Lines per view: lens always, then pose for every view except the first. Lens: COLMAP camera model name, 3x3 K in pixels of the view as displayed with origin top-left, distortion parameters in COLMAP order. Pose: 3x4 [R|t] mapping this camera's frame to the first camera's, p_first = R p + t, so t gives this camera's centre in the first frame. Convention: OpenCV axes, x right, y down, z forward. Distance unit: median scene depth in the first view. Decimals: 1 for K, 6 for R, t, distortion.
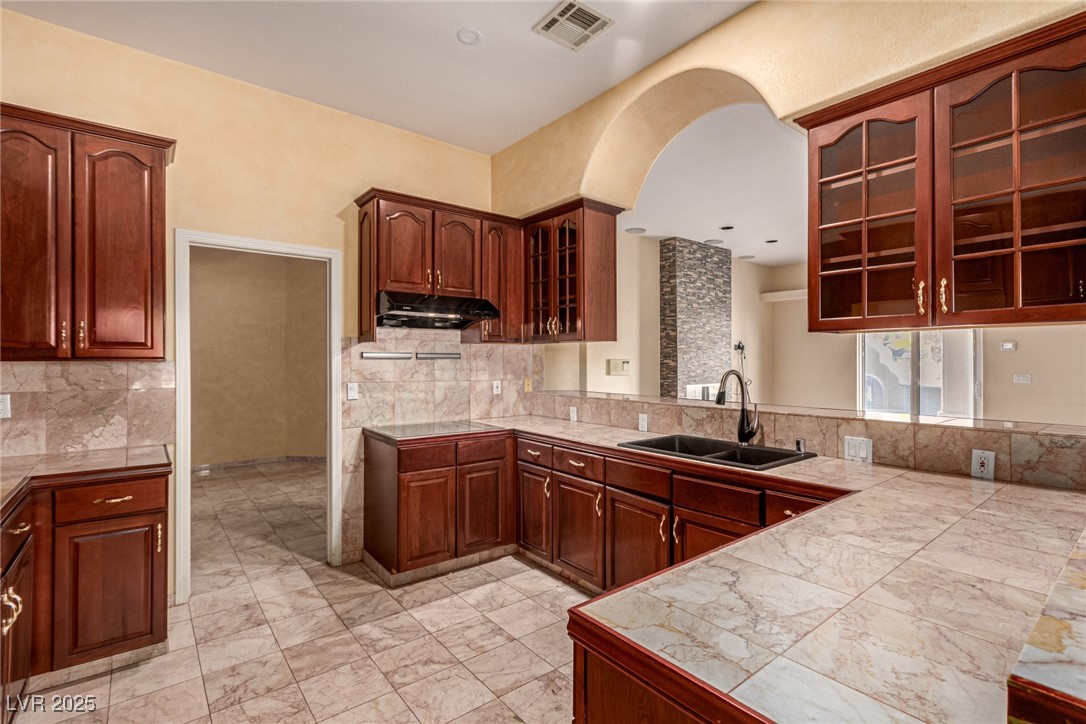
lens RADIAL K [[501.7, 0, 543.6], [0, 501.7, 359.0], [0, 0, 1]] dist [0.002998, -0.001390]
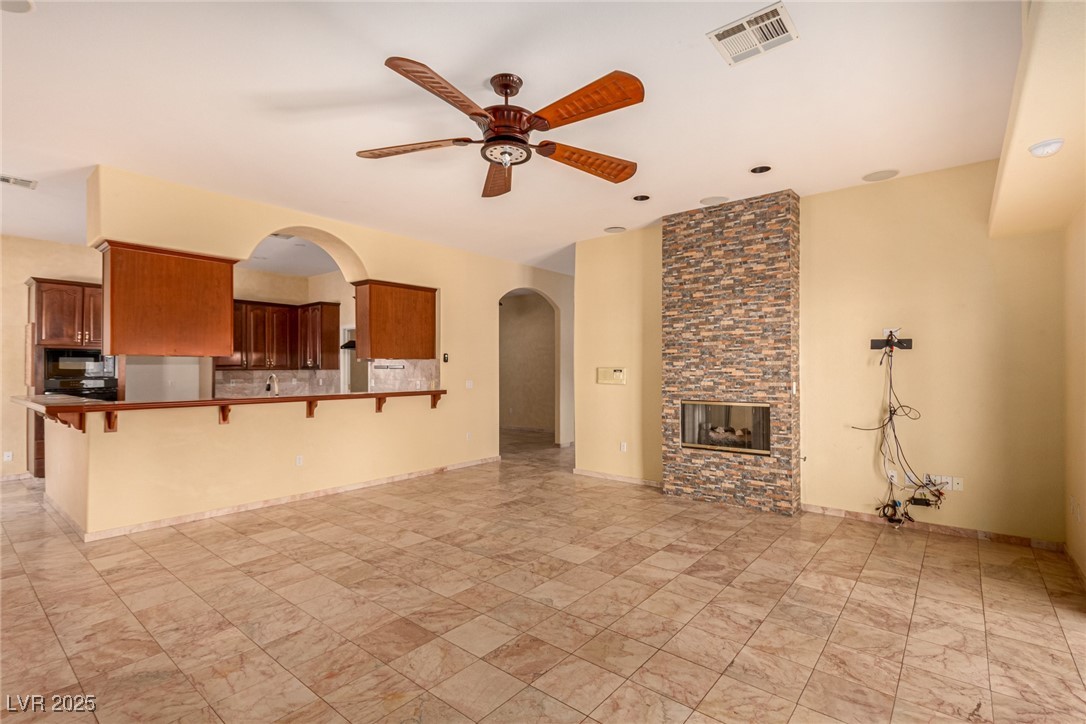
lens RADIAL K [[501.7, 0, 566.4], [0, 501.7, 365.5], [0, 0, 1]] dist [0.002998, -0.001390]
pose [[0.238028, -0.008639, -0.971220, 1.089124], [0.005657, 0.999956, -0.007508, 0.003477], [0.971242, -0.003707, 0.238067, 0.701250]]
